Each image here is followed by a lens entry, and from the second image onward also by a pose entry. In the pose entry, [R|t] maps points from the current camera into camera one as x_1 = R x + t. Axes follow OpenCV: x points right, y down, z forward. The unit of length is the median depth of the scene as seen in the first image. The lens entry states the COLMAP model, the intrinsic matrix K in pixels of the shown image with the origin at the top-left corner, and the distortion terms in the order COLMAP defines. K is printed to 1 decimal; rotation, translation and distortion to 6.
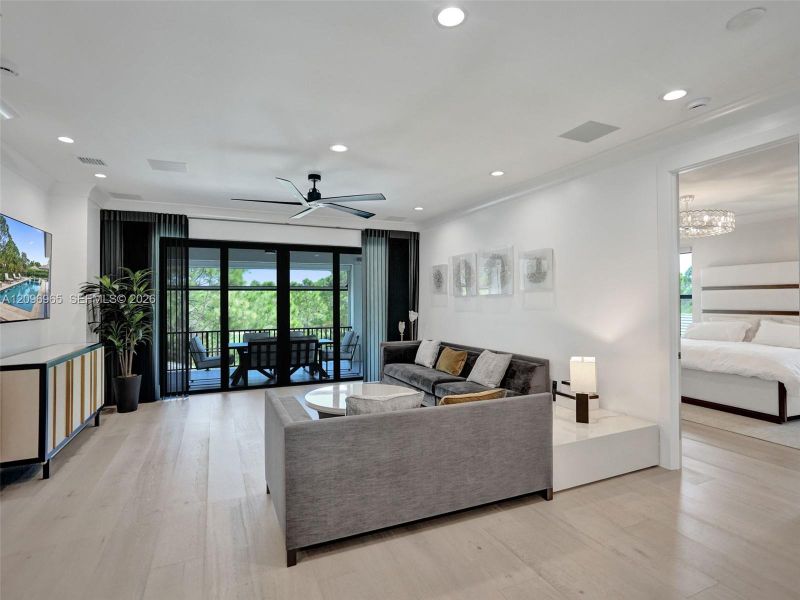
lens RADIAL K [[416.3, 0, 380.5], [0, 416.3, 296.0], [0, 0, 1]] dist [-0.059322, 0.013043]
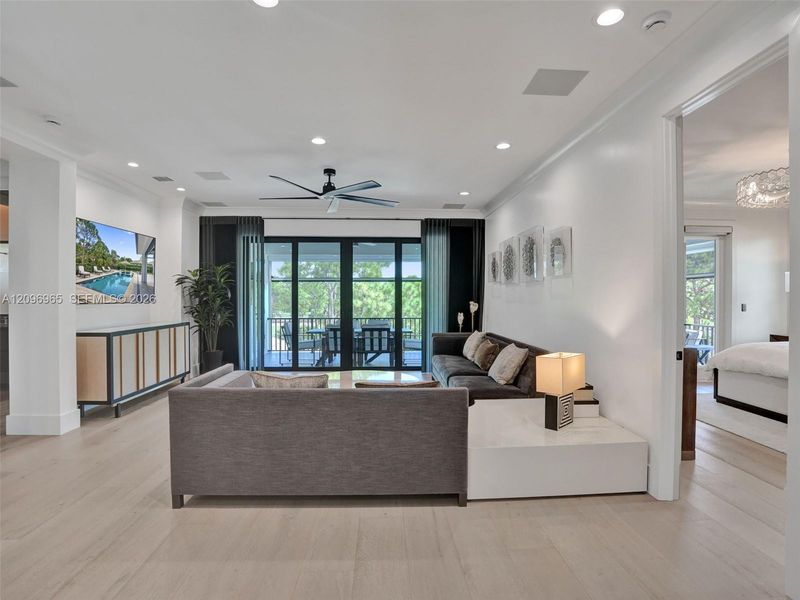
lens RADIAL K [[416.3, 0, 388.9], [0, 416.3, 291.9], [0, 0, 1]] dist [-0.059322, 0.013043]
pose [[0.926797, 0.000766, -0.375562, 0.295659], [-0.001404, 0.999998, -0.001424, 0.017178], [0.375561, 0.001847, 0.926796, 0.055304]]
